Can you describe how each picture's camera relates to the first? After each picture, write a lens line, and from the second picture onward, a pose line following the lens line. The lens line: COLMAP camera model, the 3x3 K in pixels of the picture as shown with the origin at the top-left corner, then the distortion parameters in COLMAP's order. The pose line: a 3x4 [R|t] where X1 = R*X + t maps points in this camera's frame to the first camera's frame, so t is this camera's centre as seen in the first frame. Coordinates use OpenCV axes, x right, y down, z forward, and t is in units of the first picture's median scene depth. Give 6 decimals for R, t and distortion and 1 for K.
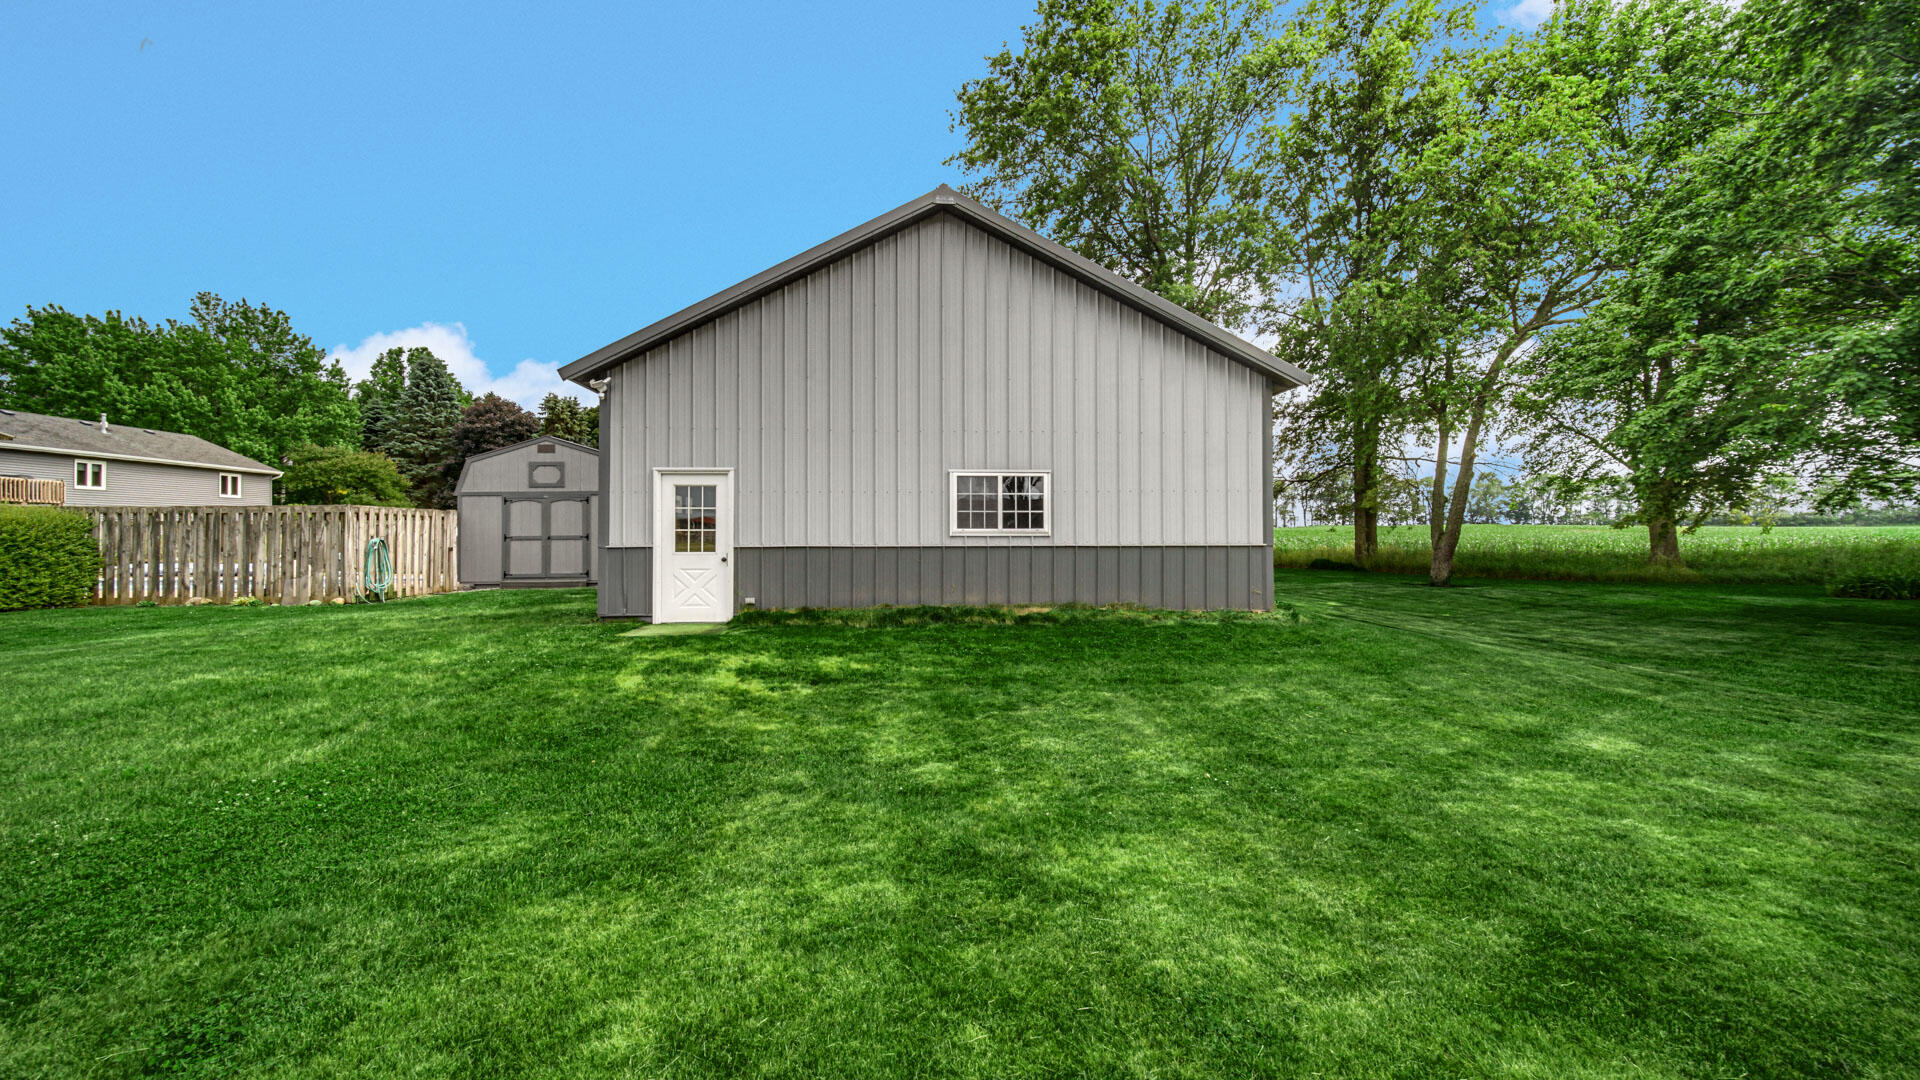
lens RADIAL K [[762.6, 0, 951.9], [0, 762.6, 529.9], [0, 0, 1]] dist [-0.003241, -0.000249]
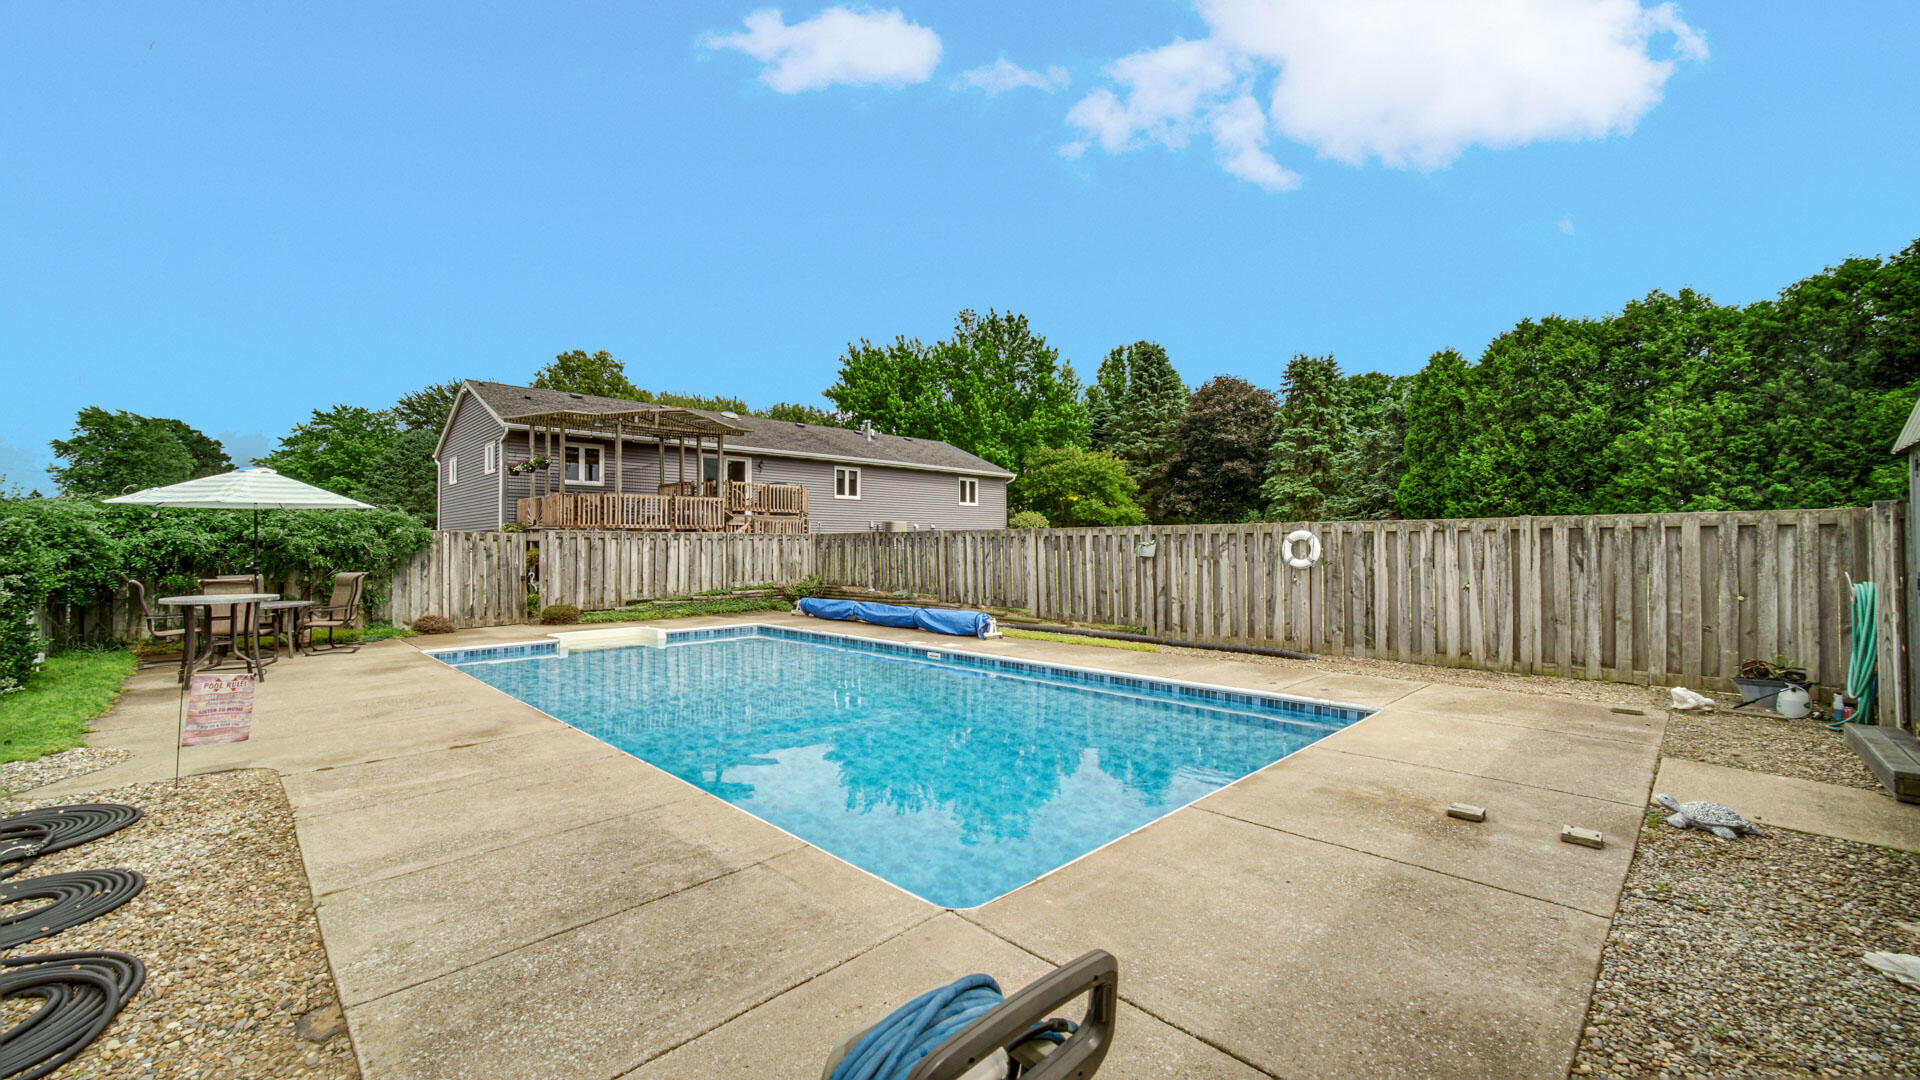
lens RADIAL K [[762.6, 0, 951.9], [0, 762.6, 529.9], [0, 0, 1]] dist [-0.003241, -0.000249]
pose [[0.670659, -0.014252, -0.741629, -0.231518], [0.005075, 0.999880, -0.014626, -0.002183], [0.741749, 0.006046, 0.670651, 0.292170]]
